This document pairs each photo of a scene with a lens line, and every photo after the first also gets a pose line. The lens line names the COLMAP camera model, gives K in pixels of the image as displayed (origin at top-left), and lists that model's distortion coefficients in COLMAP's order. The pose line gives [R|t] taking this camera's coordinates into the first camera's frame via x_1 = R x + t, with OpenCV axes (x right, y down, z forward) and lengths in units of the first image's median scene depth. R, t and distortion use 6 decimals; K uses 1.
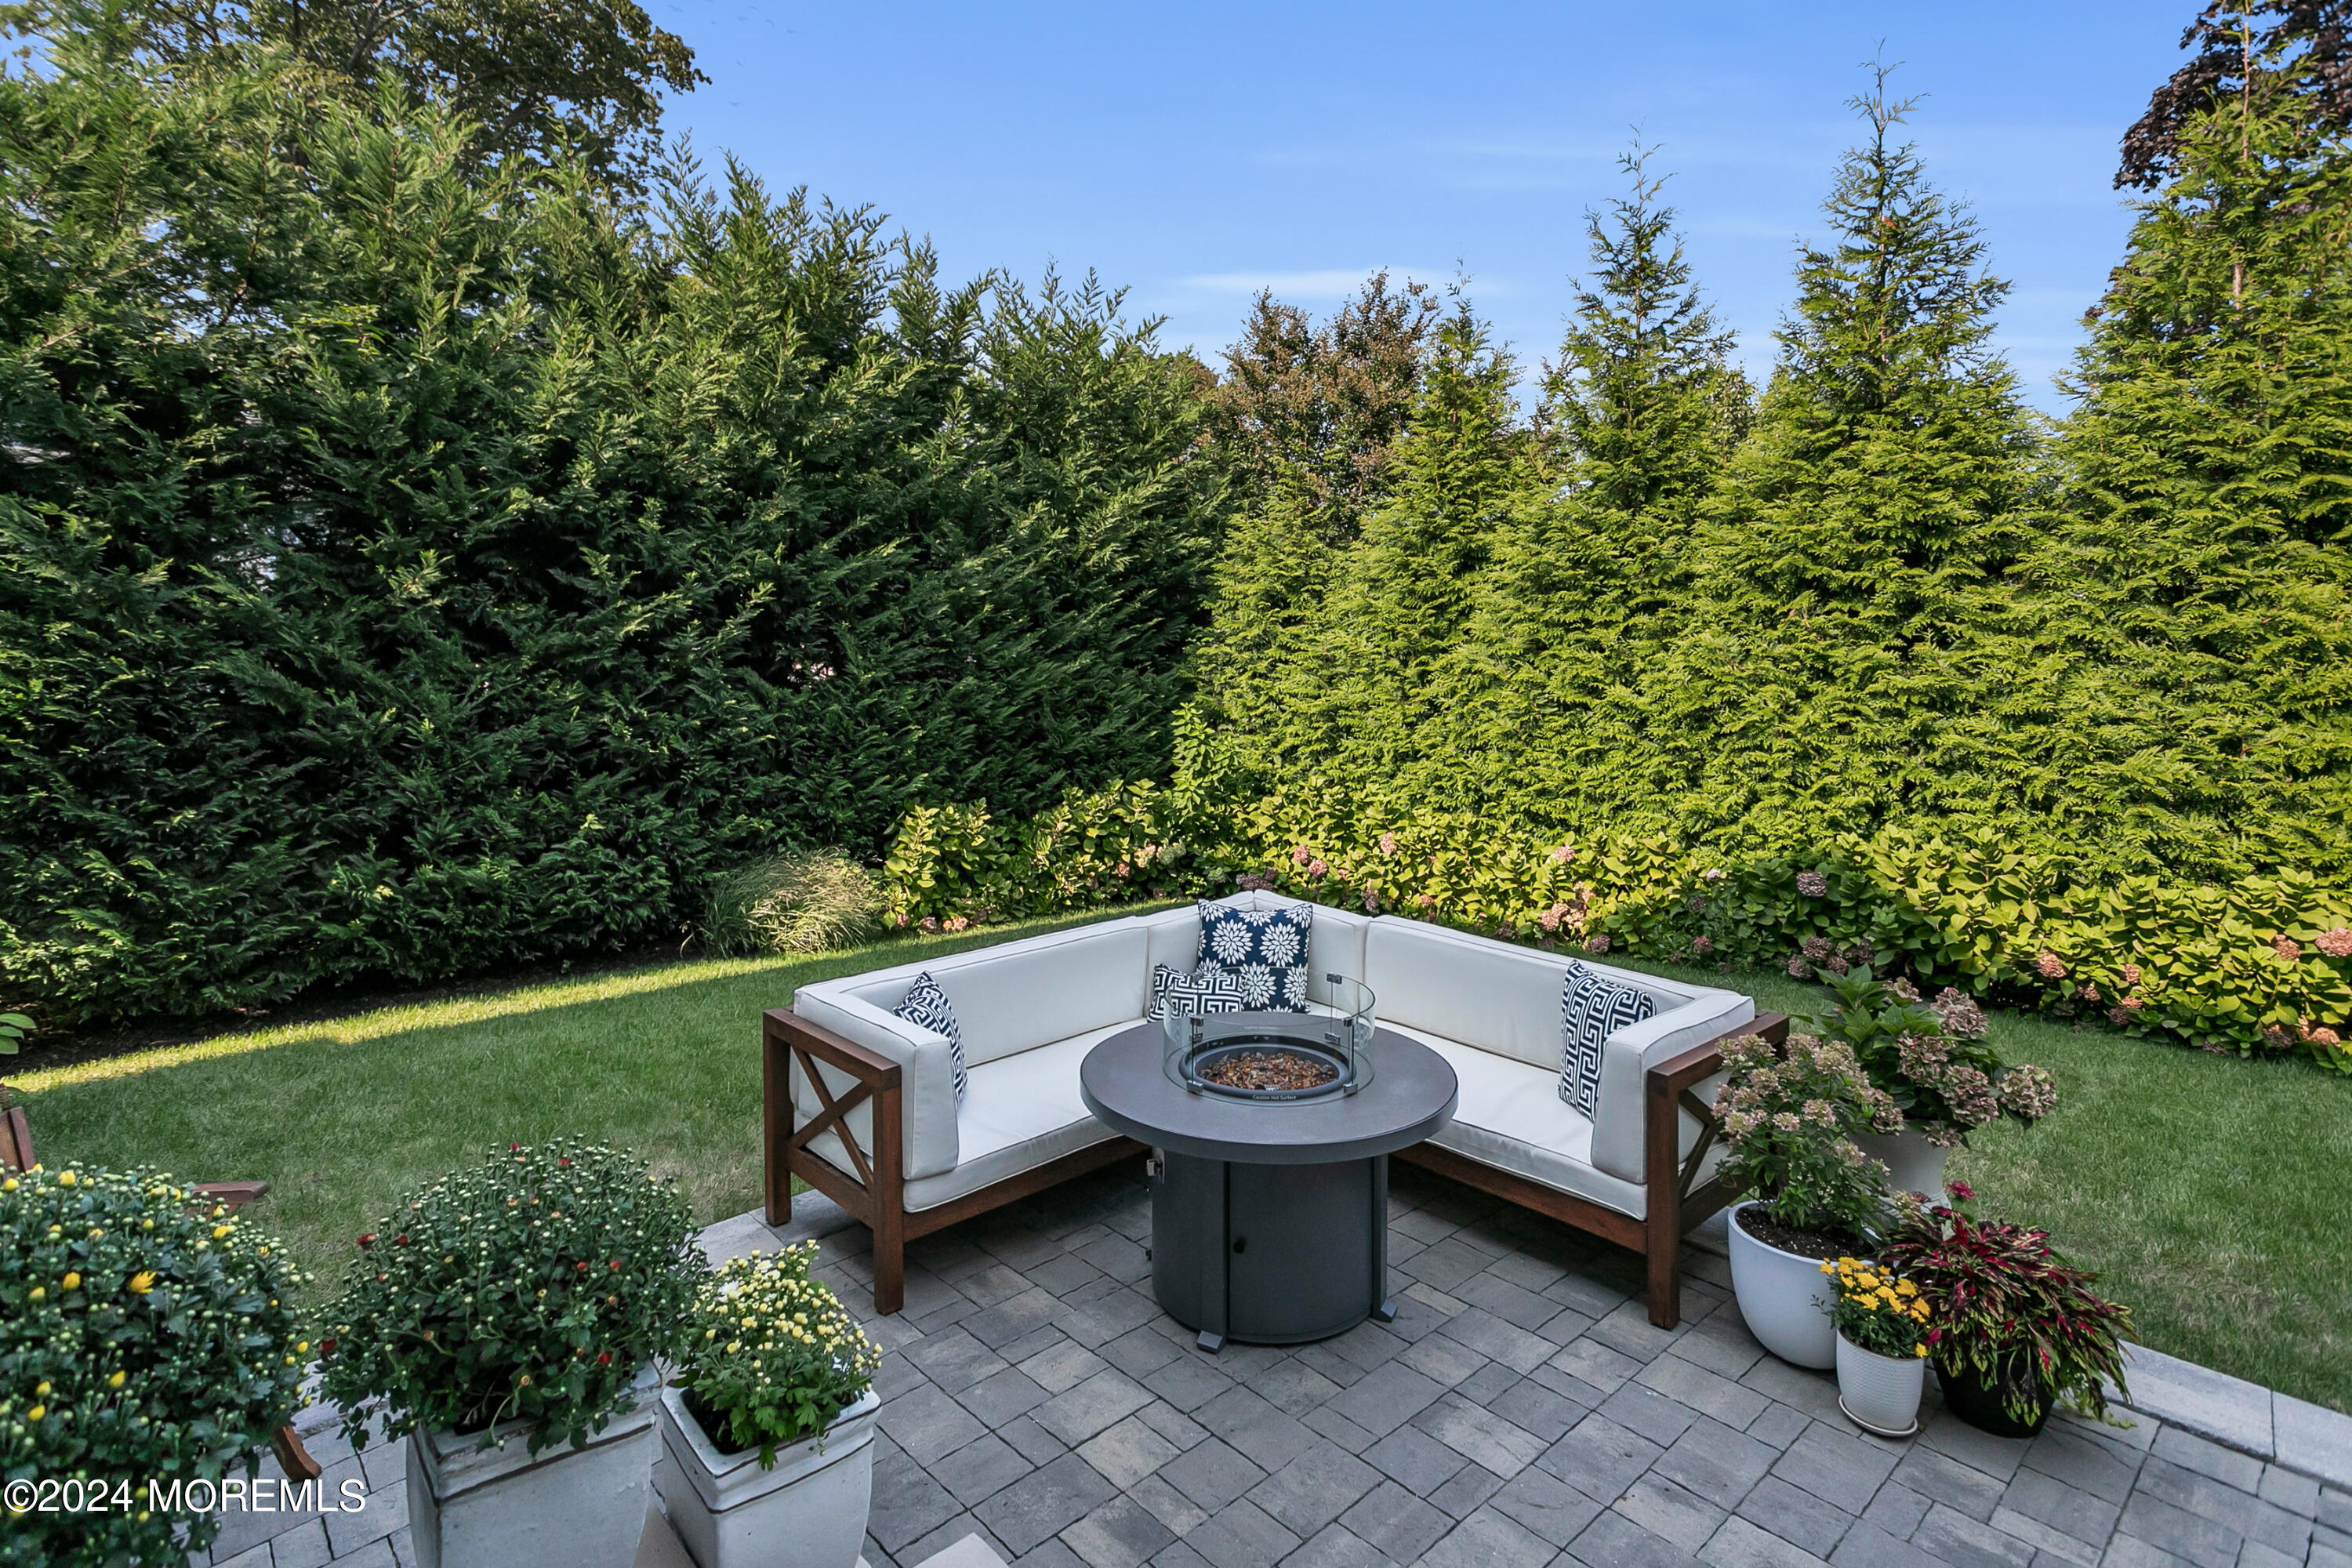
lens RADIAL K [[1196.5, 0, 1166.8], [0, 1196.5, 654.1], [0, 0, 1]] dist [0.013432, 0.000627]
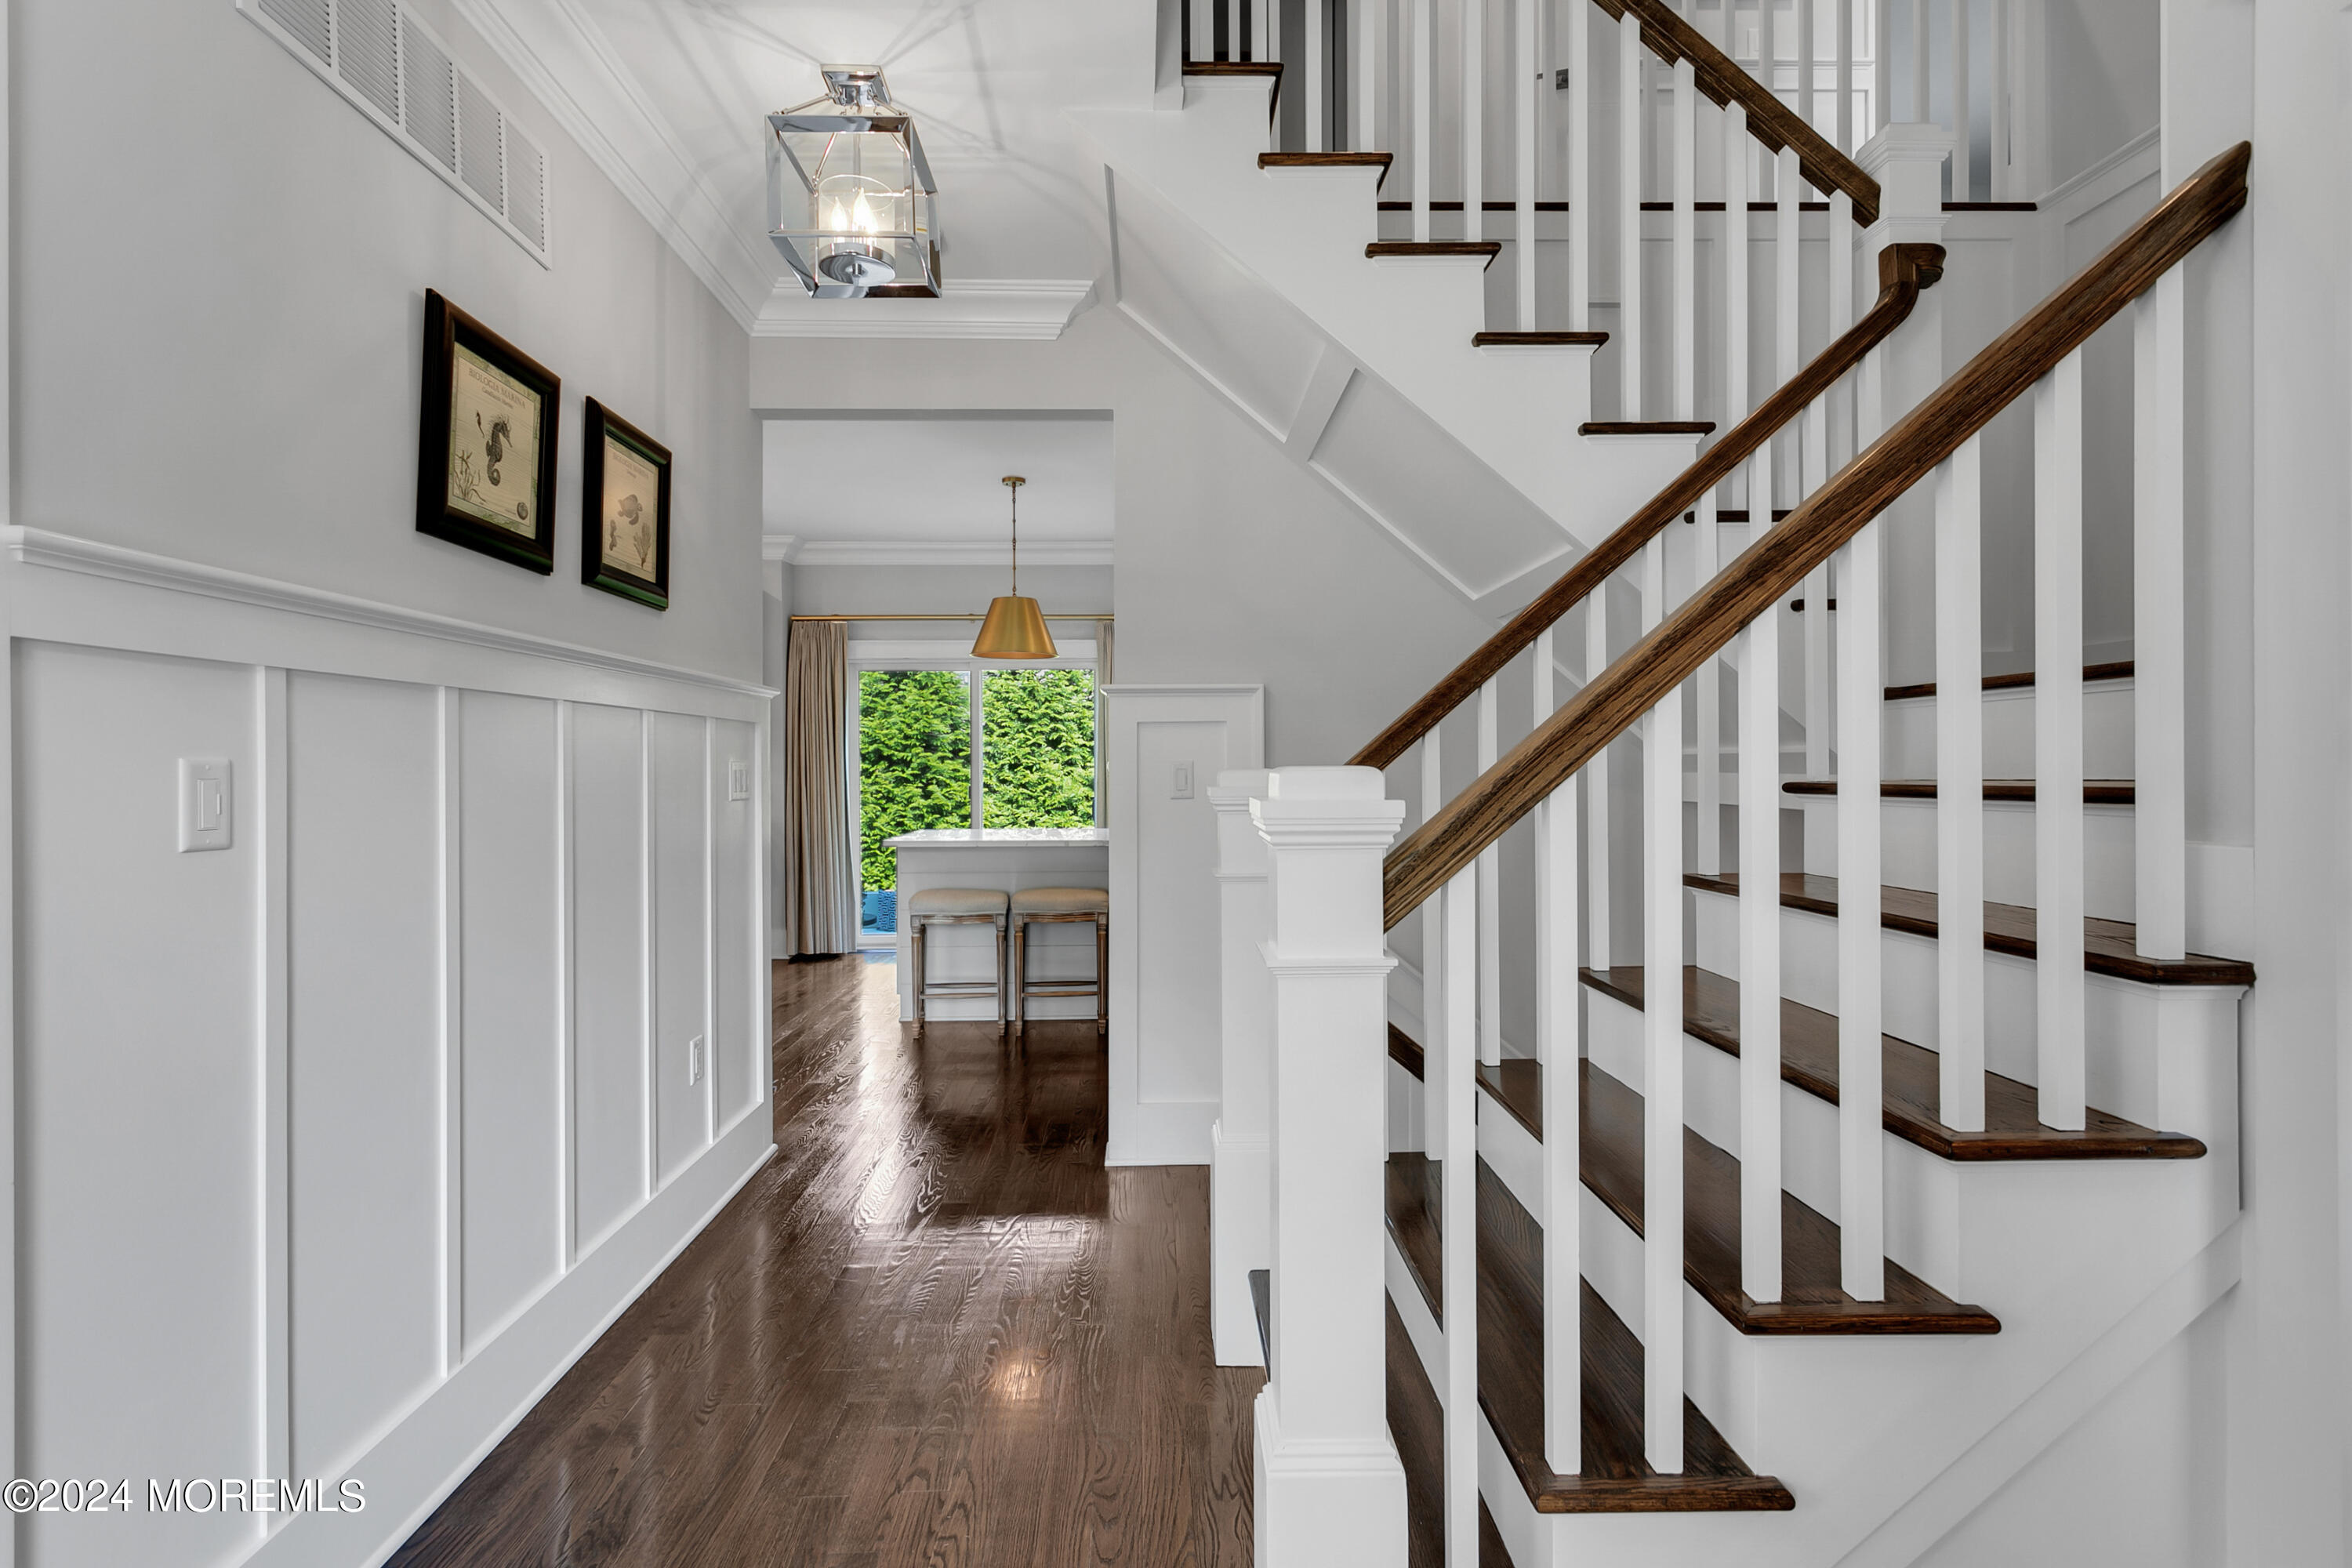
lens RADIAL K [[1196.5, 0, 1175.7], [0, 1196.5, 779.8], [0, 0, 1]] dist [0.013432, 0.000627]
pose [[0.648142, 0.006309, 0.761494, -0.808715], [0.007748, 0.999859, -0.014879, 0.017786], [-0.761480, 0.015544, 0.648002, -0.835420]]
